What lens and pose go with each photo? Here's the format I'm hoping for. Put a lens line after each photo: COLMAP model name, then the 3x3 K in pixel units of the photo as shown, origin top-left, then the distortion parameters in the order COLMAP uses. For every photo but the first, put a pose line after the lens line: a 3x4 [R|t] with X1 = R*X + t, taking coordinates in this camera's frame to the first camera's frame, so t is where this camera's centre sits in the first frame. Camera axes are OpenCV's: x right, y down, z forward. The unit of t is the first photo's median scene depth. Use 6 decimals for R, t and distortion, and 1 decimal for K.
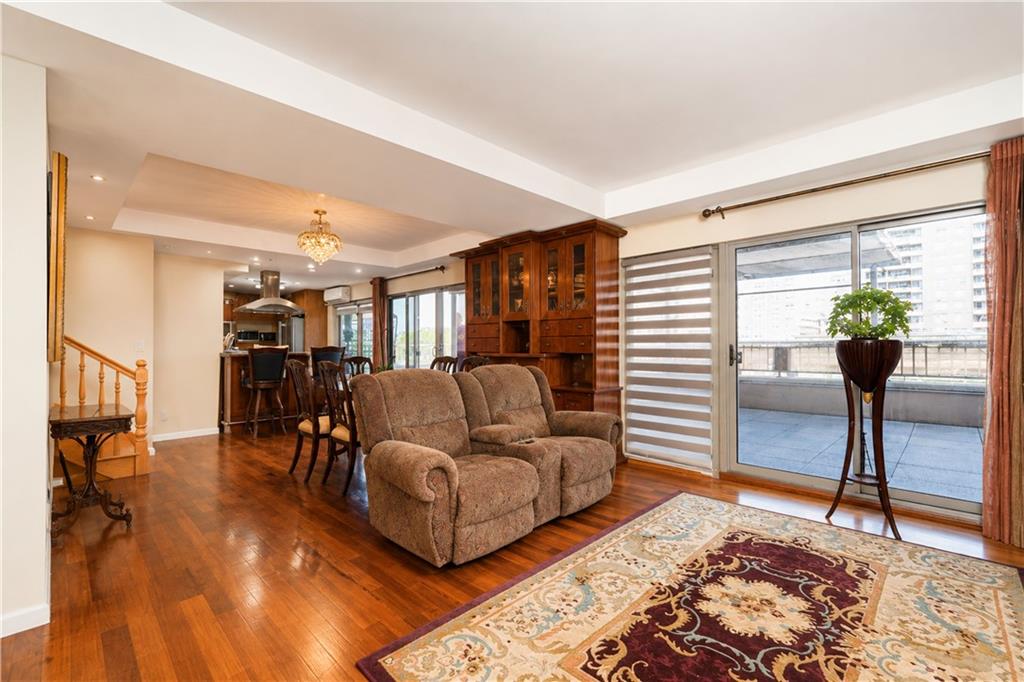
lens RADIAL K [[458.3, 0, 541.8], [0, 458.3, 345.8], [0, 0, 1]] dist [-0.000163, 0.000223]
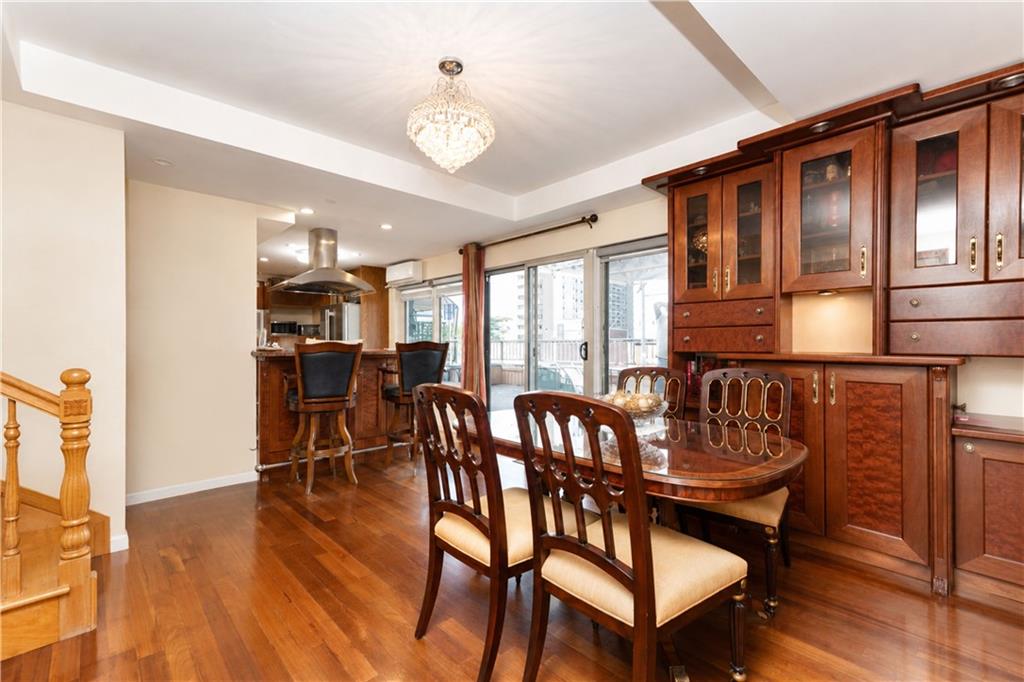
lens RADIAL K [[442.8, 0, 516.9], [0, 442.8, 340.0], [0, 0, 1]] dist [-0.000251, -0.000055]
pose [[0.997513, 0.007776, -0.070056, -0.261268], [-0.008473, 0.999918, -0.009650, 0.002162], [0.069975, 0.010220, 0.997496, 0.370697]]
